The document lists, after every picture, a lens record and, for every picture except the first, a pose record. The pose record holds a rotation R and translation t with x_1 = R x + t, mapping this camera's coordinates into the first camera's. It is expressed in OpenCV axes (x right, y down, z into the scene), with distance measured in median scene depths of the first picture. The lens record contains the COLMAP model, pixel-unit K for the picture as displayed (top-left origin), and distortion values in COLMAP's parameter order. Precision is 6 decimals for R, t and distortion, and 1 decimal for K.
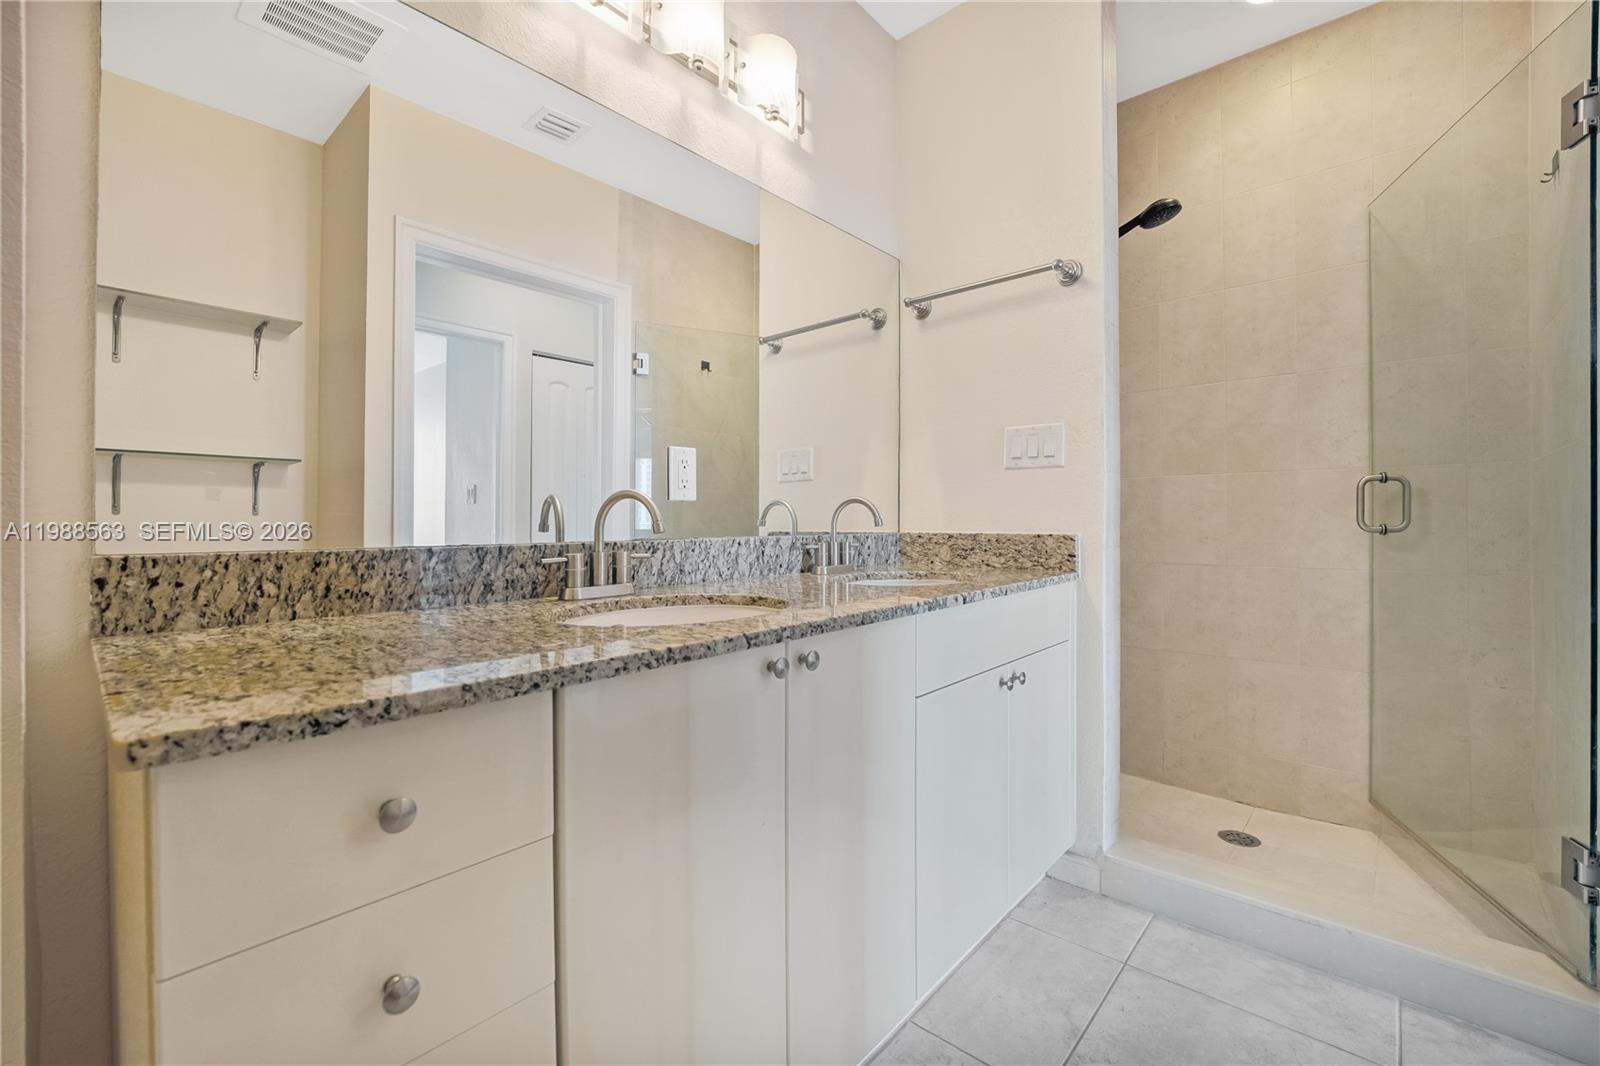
lens RADIAL K [[670.5, 0, 789.4], [0, 670.5, 533.5], [0, 0, 1]] dist [-0.018222, 0.004094]
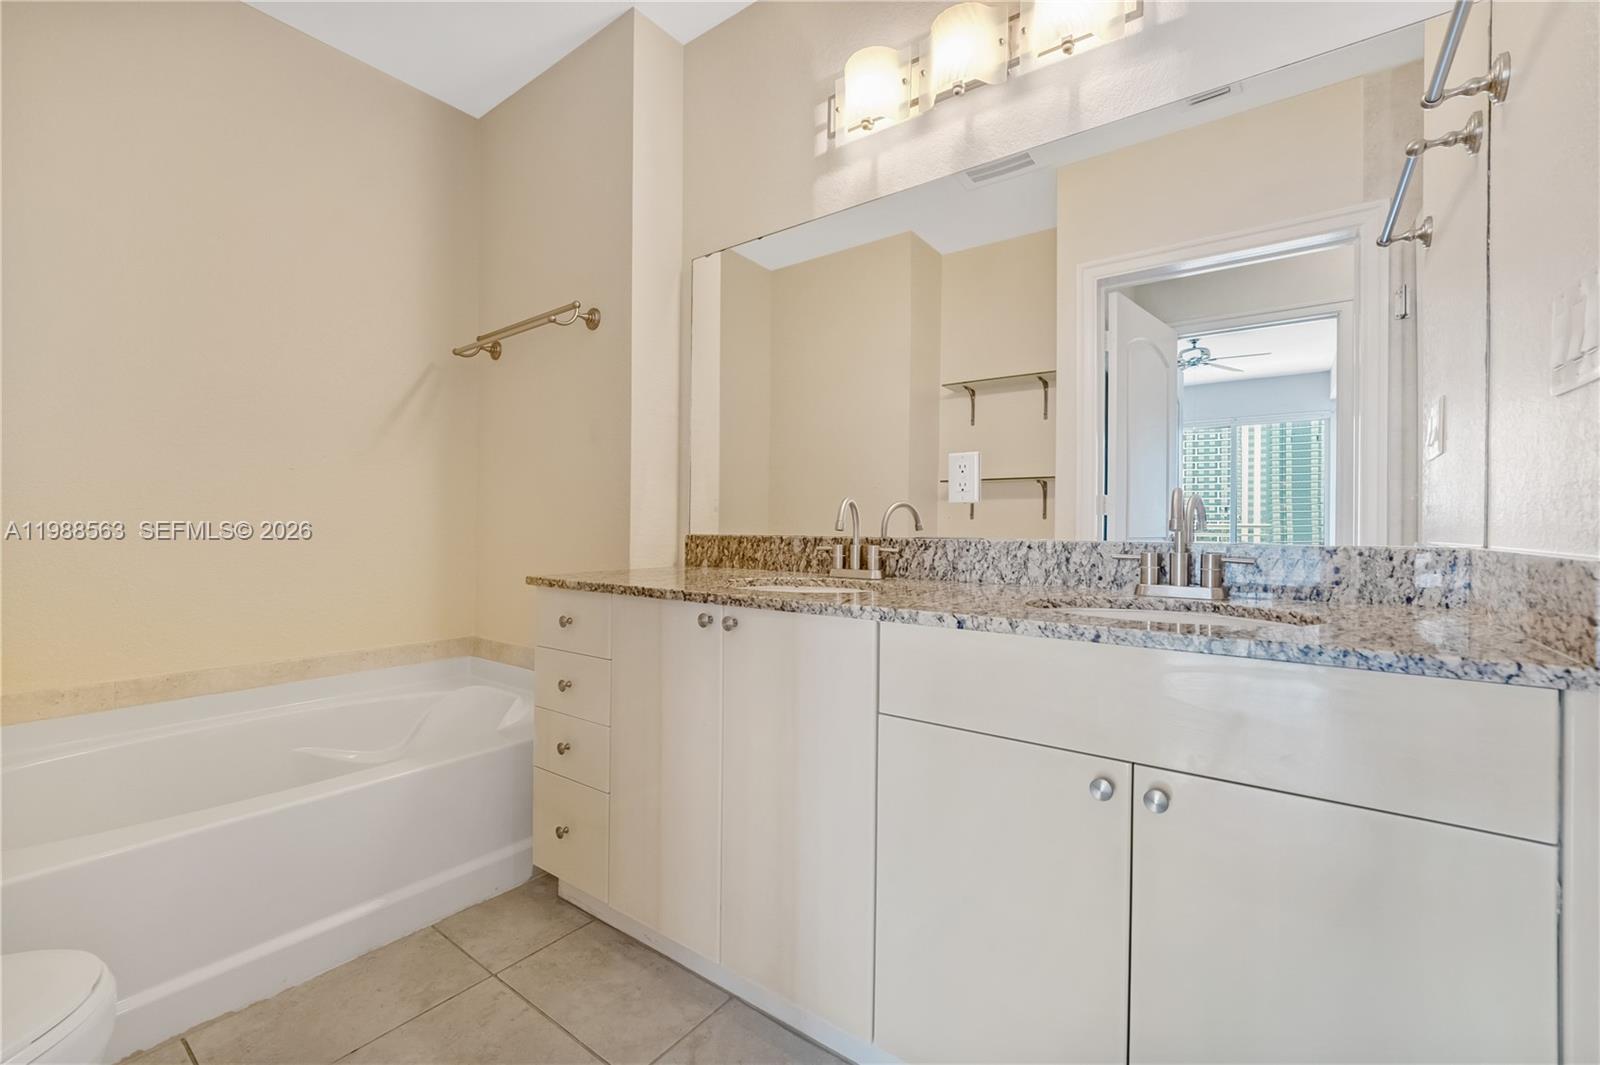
lens RADIAL K [[670.5, 0, 789.4], [0, 670.5, 533.0], [0, 0, 1]] dist [-0.018222, 0.004094]
pose [[0.068821, 0.014657, -0.997521, 1.031418], [-0.025028, 0.999603, 0.012960, -0.009705], [0.997315, 0.024074, 0.069160, 0.764551]]
